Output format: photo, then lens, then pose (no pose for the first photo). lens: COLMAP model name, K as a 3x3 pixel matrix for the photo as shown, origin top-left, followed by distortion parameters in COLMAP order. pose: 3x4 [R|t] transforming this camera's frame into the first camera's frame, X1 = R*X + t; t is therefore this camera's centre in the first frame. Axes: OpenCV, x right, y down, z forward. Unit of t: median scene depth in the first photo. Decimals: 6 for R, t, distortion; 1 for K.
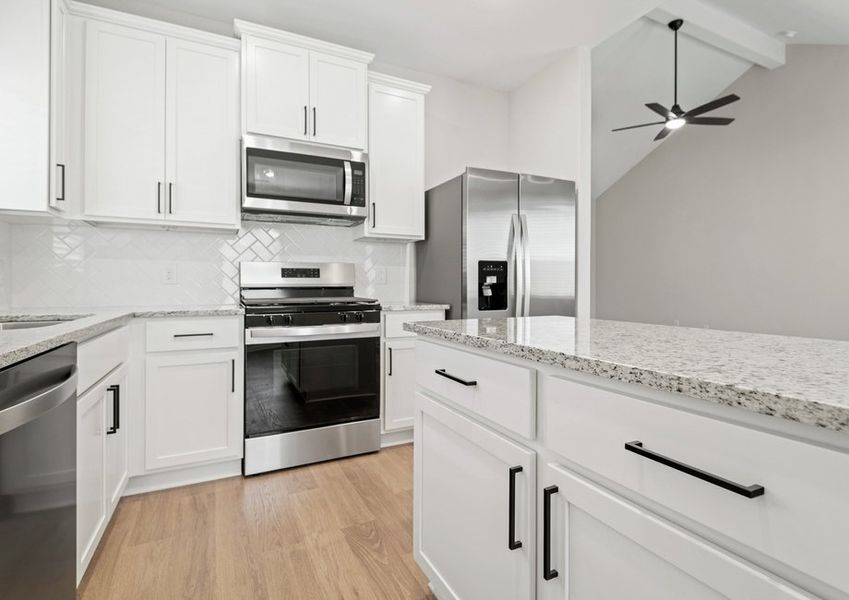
lens RADIAL K [[425.9, 0, 437.9], [0, 425.9, 281.5], [0, 0, 1]] dist [-0.001356, -0.001292]
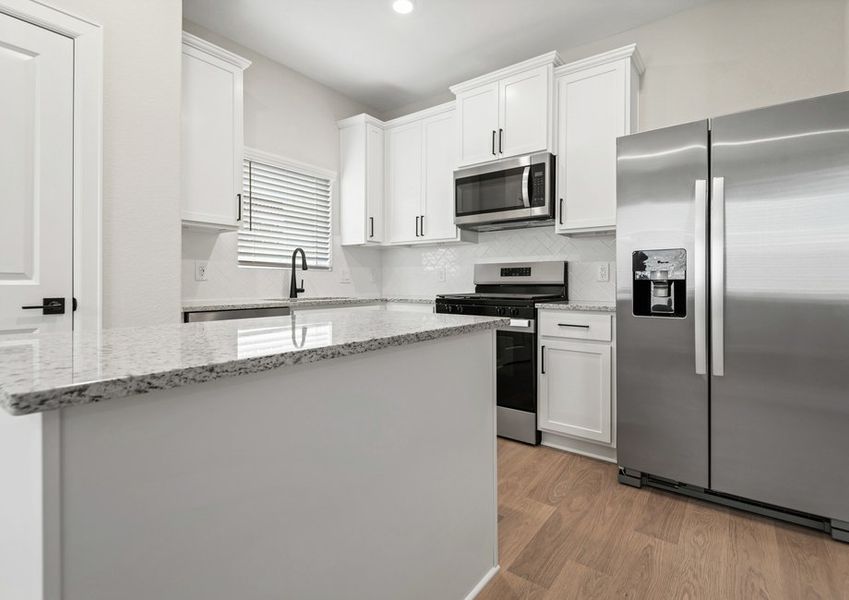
lens RADIAL K [[425.9, 0, 437.9], [0, 425.9, 281.5], [0, 0, 1]] dist [-0.001356, -0.001292]
pose [[0.422864, -0.002388, -0.906190, 0.681239], [0.005070, 0.999987, -0.000269, 0.004961], [0.906179, -0.004481, 0.422871, 0.354651]]
